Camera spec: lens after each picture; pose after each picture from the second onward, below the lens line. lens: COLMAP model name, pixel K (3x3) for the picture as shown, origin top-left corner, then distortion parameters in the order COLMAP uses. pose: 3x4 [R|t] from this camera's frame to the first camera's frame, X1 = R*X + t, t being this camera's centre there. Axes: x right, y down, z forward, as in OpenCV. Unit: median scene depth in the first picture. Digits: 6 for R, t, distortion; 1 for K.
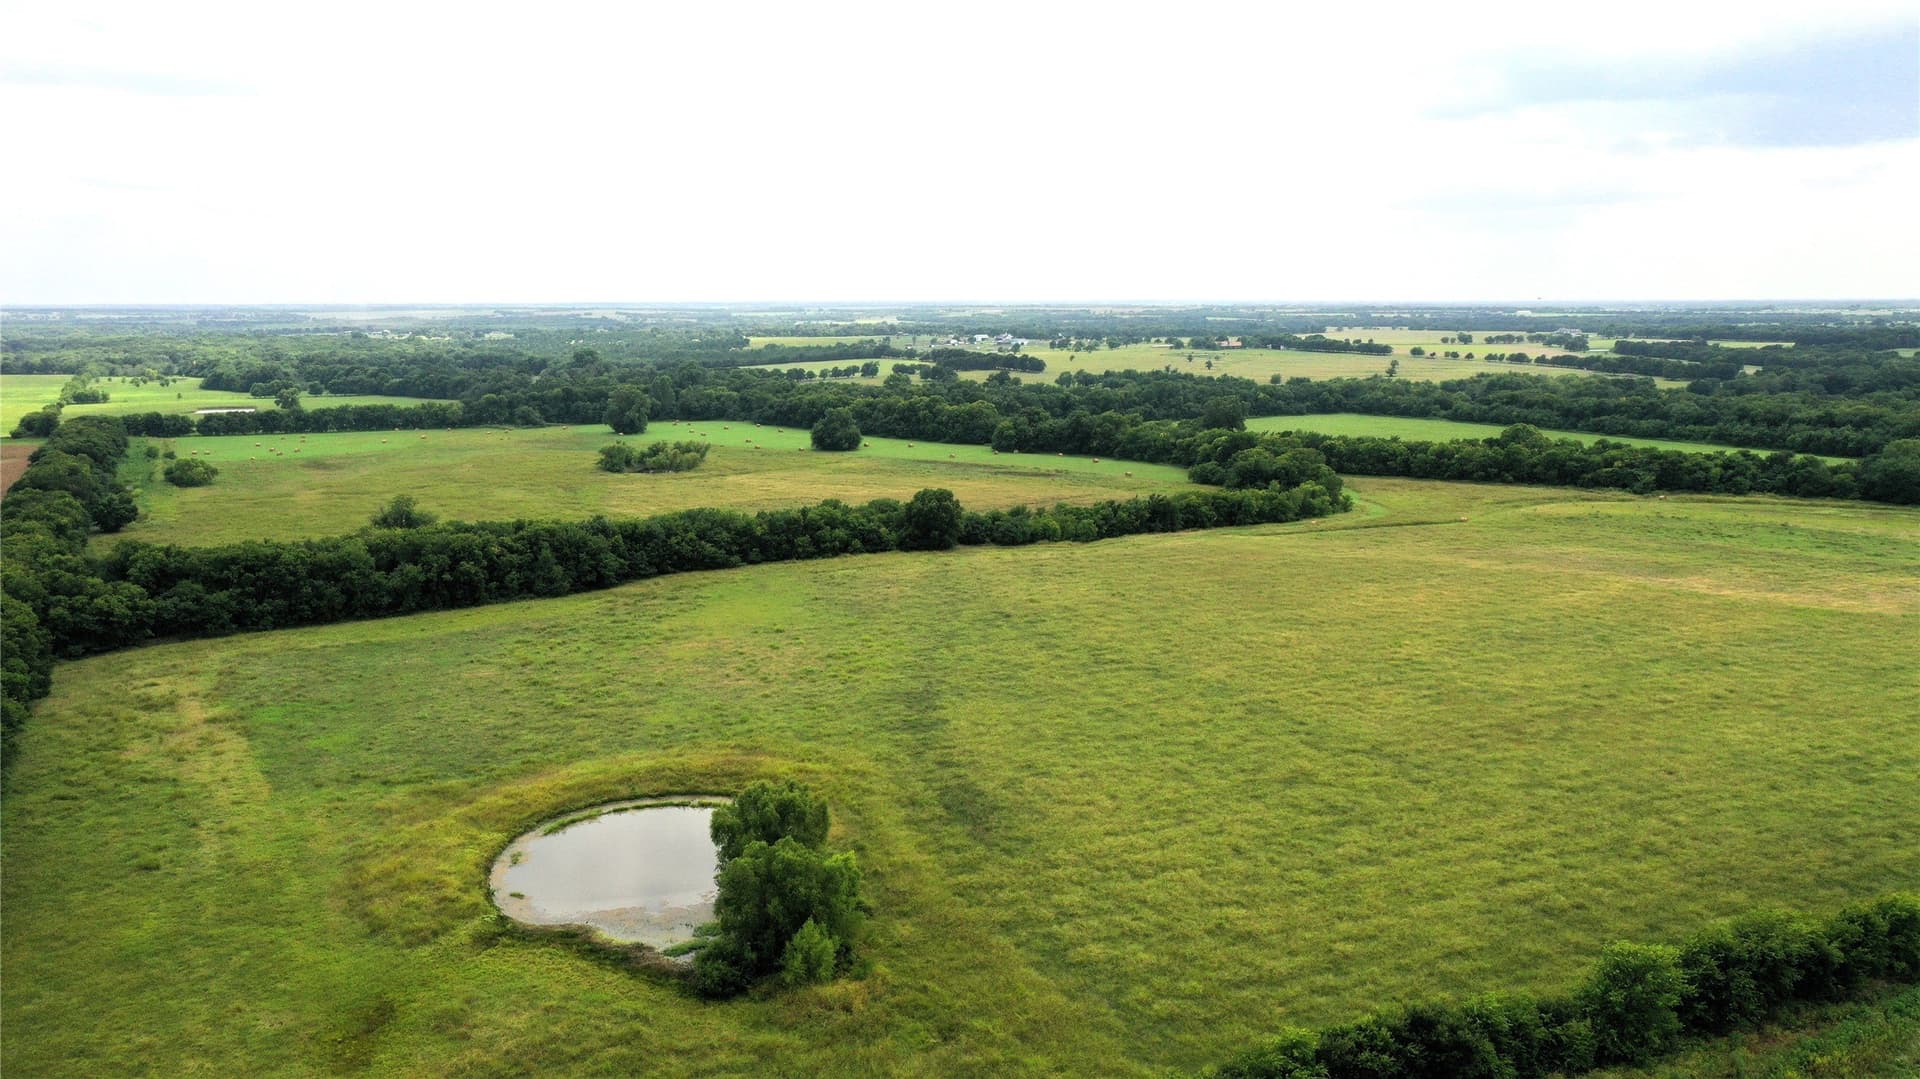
lens RADIAL K [[1519.6, 0, 965.8], [0, 1519.6, 538.7], [0, 0, 1]] dist [0.016448, -0.008861]
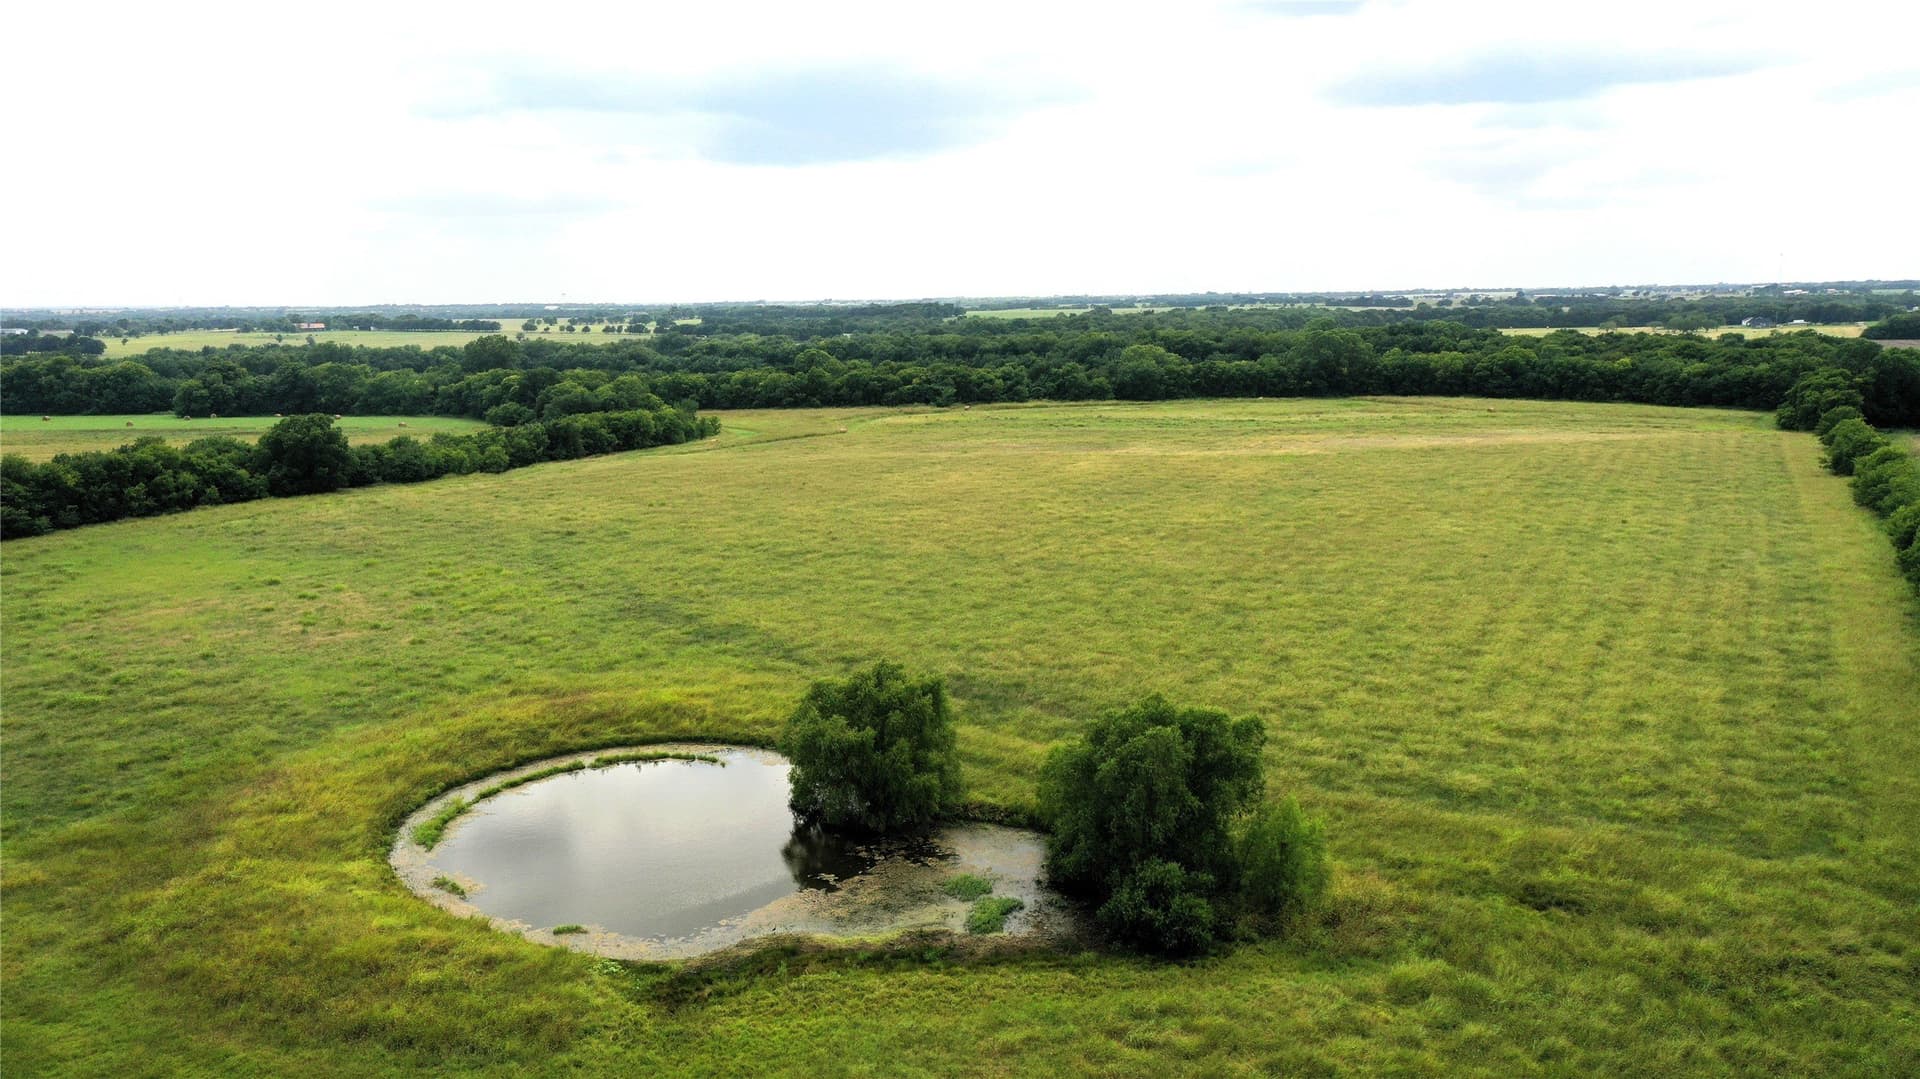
lens RADIAL K [[1519.6, 0, 965.8], [0, 1519.6, 538.7], [0, 0, 1]] dist [0.016448, -0.008861]
pose [[0.806115, -0.099938, 0.583259, -0.206954], [0.102085, 0.994345, 0.029285, 0.040537], [-0.582887, 0.035935, 0.811758, 0.201611]]
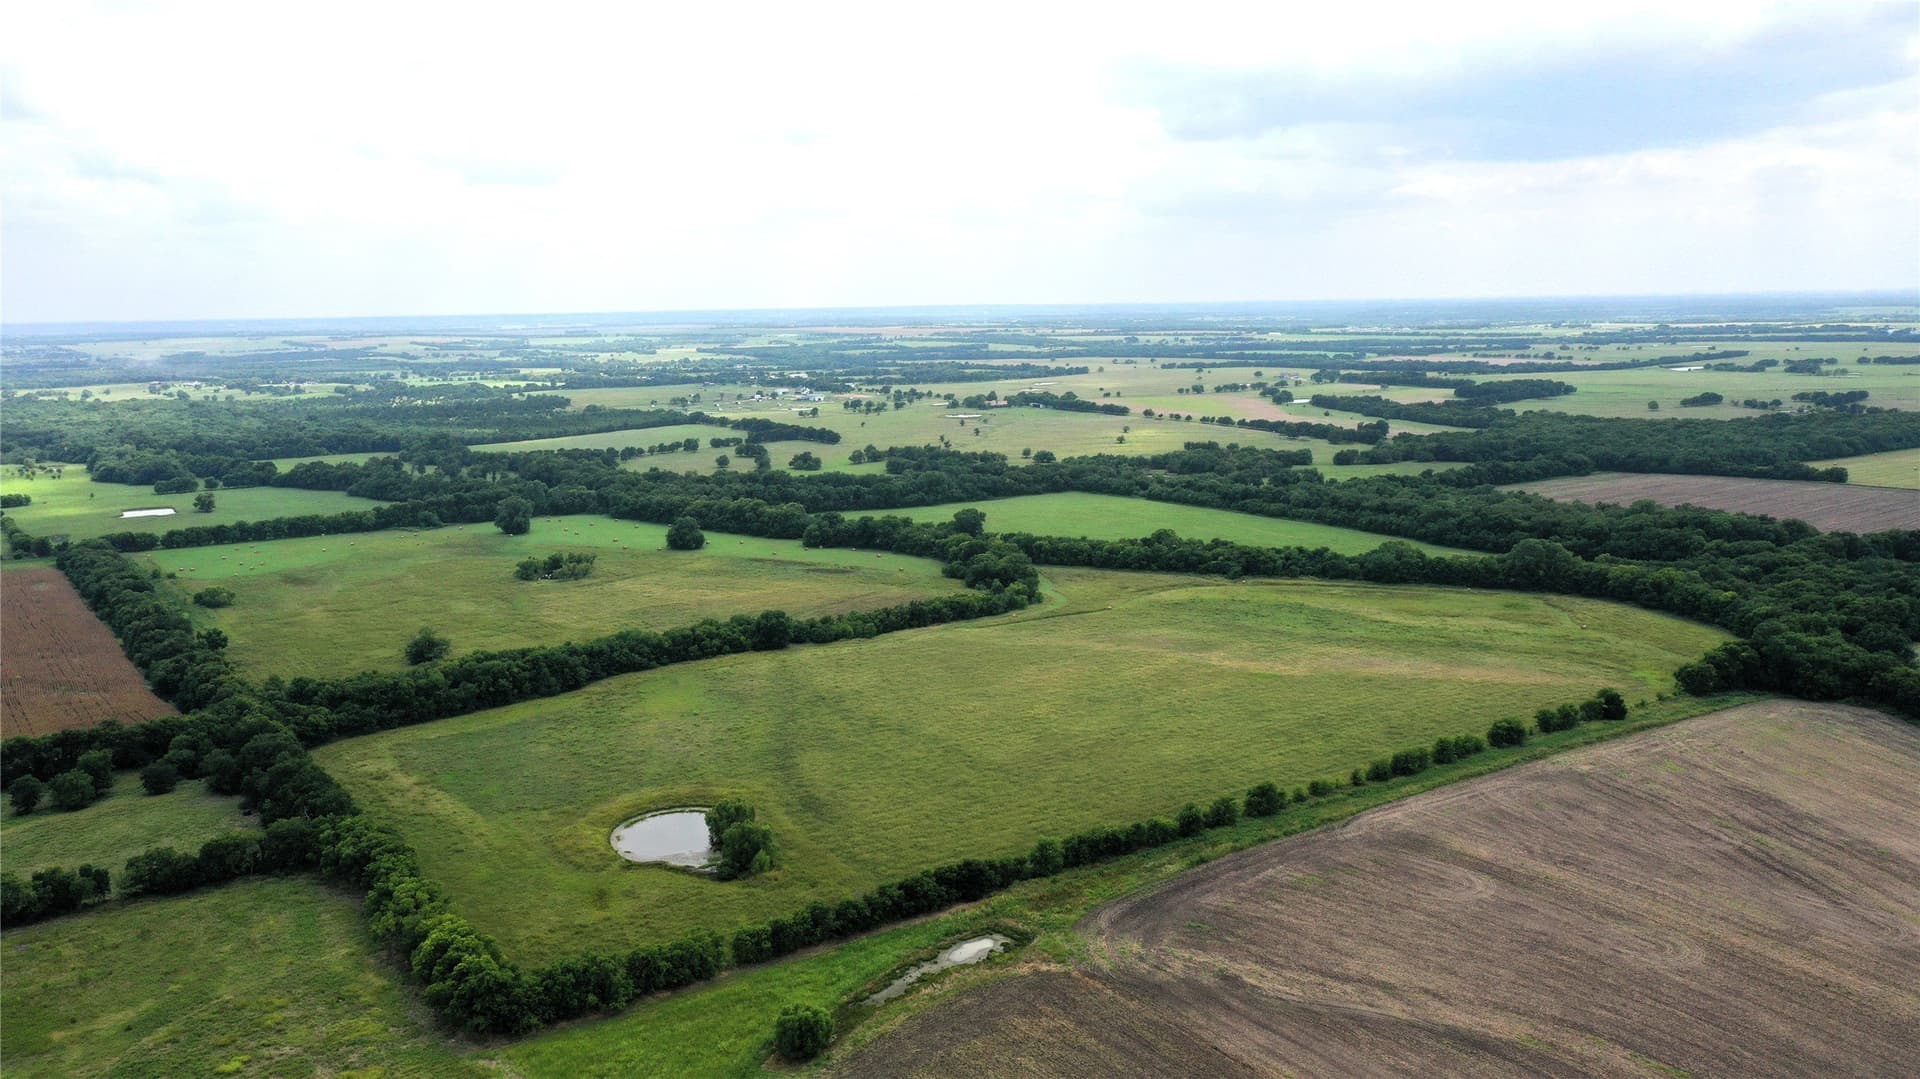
lens RADIAL K [[1519.6, 0, 965.8], [0, 1519.6, 538.7], [0, 0, 1]] dist [0.016448, -0.008861]
pose [[0.990892, -0.033527, 0.130419, -0.026782], [0.033647, 0.999433, 0.001286, -0.105406], [-0.130388, 0.003113, 0.991458, -0.625020]]
